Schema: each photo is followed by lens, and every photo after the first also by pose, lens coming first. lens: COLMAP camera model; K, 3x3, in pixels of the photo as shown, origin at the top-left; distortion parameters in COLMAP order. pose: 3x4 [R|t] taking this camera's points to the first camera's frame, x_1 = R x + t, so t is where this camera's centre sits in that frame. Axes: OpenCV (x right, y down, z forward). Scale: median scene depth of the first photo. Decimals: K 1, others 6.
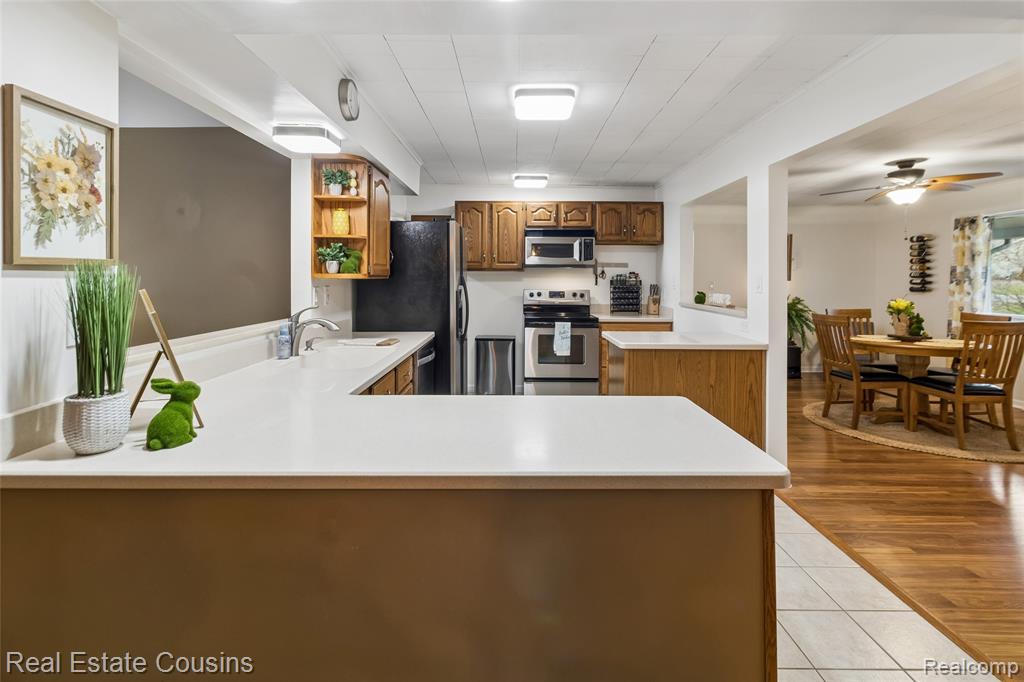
lens RADIAL K [[501.4, 0, 512.2], [0, 501.4, 276.5], [0, 0, 1]] dist [0.003072, 0.000558]
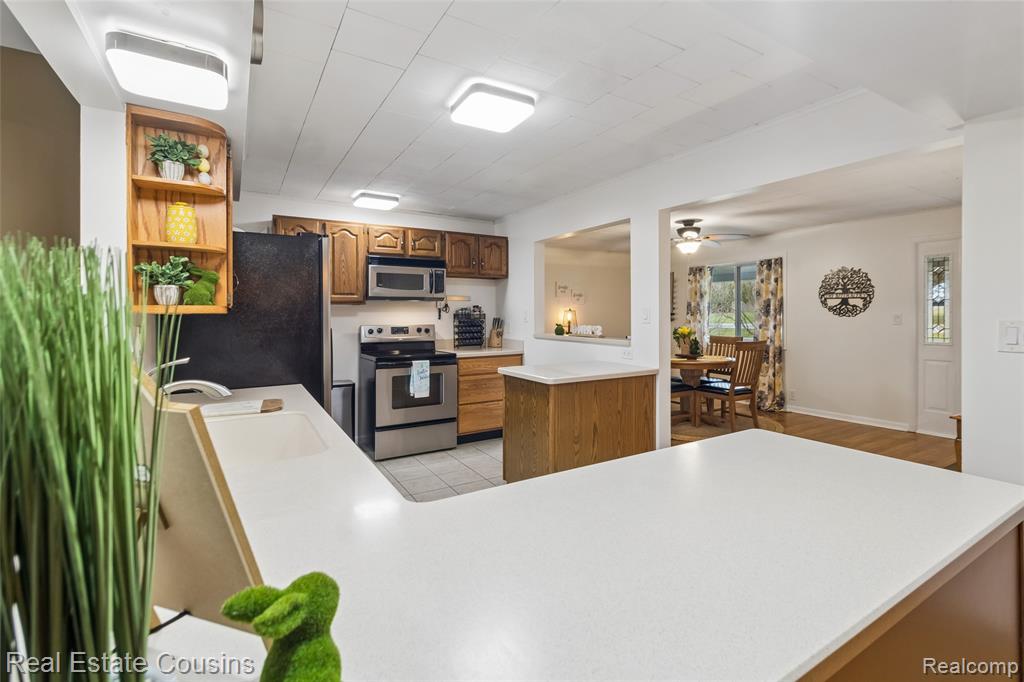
lens RADIAL K [[476.1, 0, 546.3], [0, 476.1, 313.8], [0, 0, 1]] dist [-0.000536, -0.000095]
pose [[0.835994, -0.007127, 0.548692, -0.167559], [0.004379, 0.999970, 0.006316, 0.001804], [-0.548720, -0.002877, 0.836001, 0.143531]]
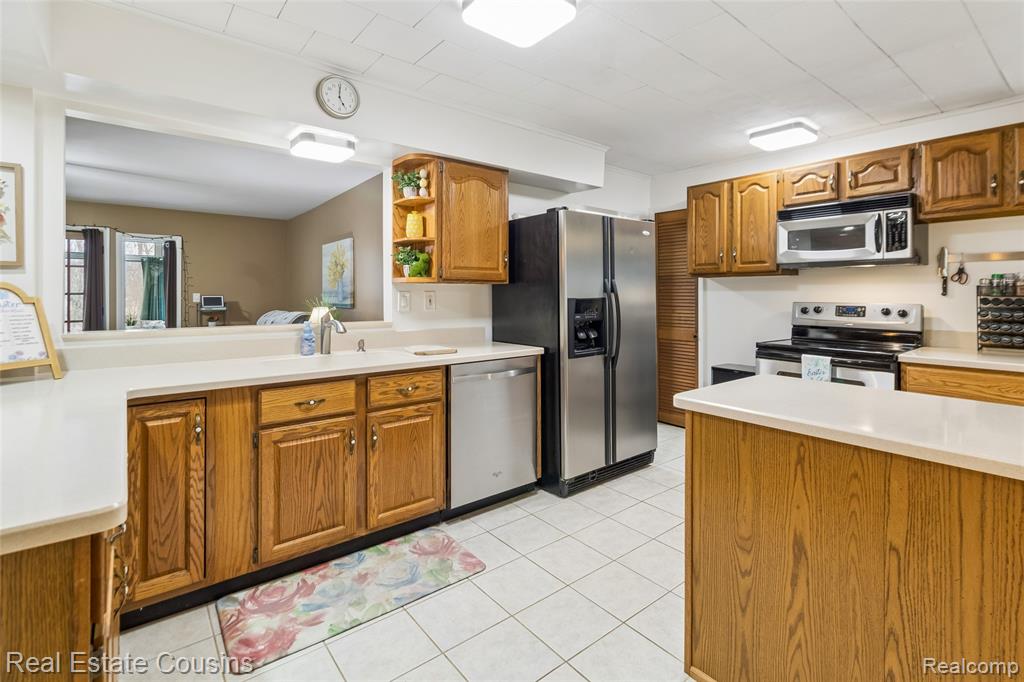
lens RADIAL K [[475.3, 0, 511.2], [0, 475.3, 294.6], [0, 0, 1]] dist [0.000988, 0.000222]
pose [[0.625166, -0.001071, -0.780491, 0.293534], [0.000904, 0.999999, -0.000648, 0.016709], [0.780491, -0.000301, 0.625166, 0.328012]]
